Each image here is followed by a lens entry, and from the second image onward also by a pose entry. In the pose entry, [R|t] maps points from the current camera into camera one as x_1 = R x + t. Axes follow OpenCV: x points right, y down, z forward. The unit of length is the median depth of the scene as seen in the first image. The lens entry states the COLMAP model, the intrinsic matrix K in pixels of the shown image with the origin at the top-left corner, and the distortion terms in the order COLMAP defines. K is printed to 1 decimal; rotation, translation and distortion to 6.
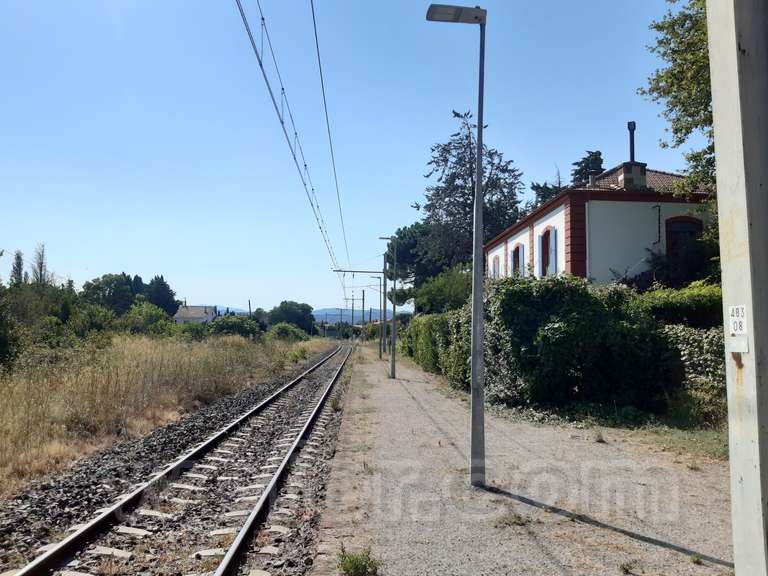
lens RADIAL K [[597.6, 0, 380.8], [0, 597.6, 283.0], [0, 0, 1]] dist [0.100062, -0.184375]
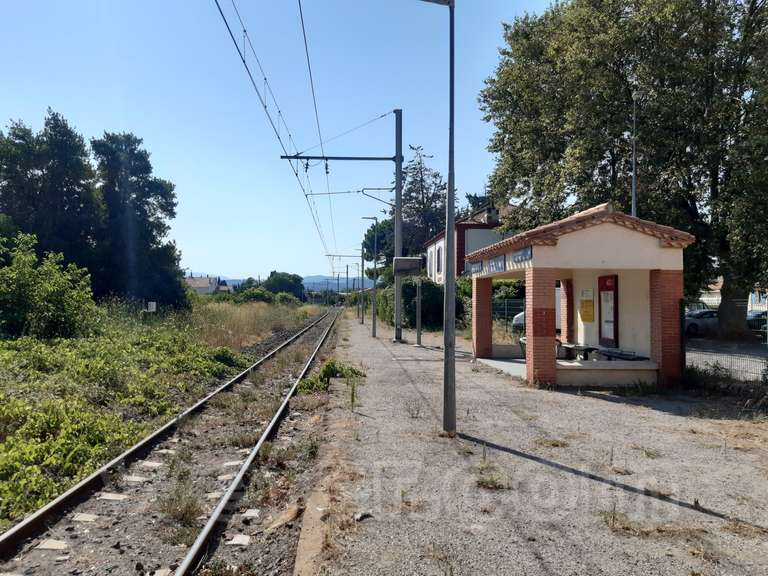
lens RADIAL K [[597.6, 0, 380.8], [0, 597.6, 283.0], [0, 0, 1]] dist [0.100062, -0.184375]
pose [[0.999648, -0.002784, 0.026382, 0.012371], [0.001322, 0.998470, 0.055281, -0.032459], [-0.026496, -0.055227, 0.998122, -0.380437]]
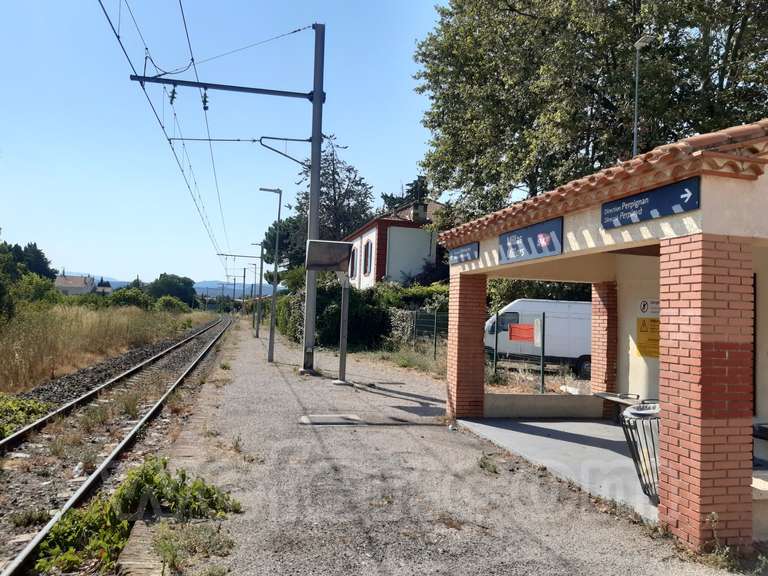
lens RADIAL K [[597.6, 0, 380.8], [0, 597.6, 283.0], [0, 0, 1]] dist [0.100062, -0.184375]
pose [[0.981274, 0.035410, 0.189335, 0.015045], [-0.042898, 0.998445, 0.035597, -0.019722], [-0.187780, -0.043052, 0.981267, -0.230416]]
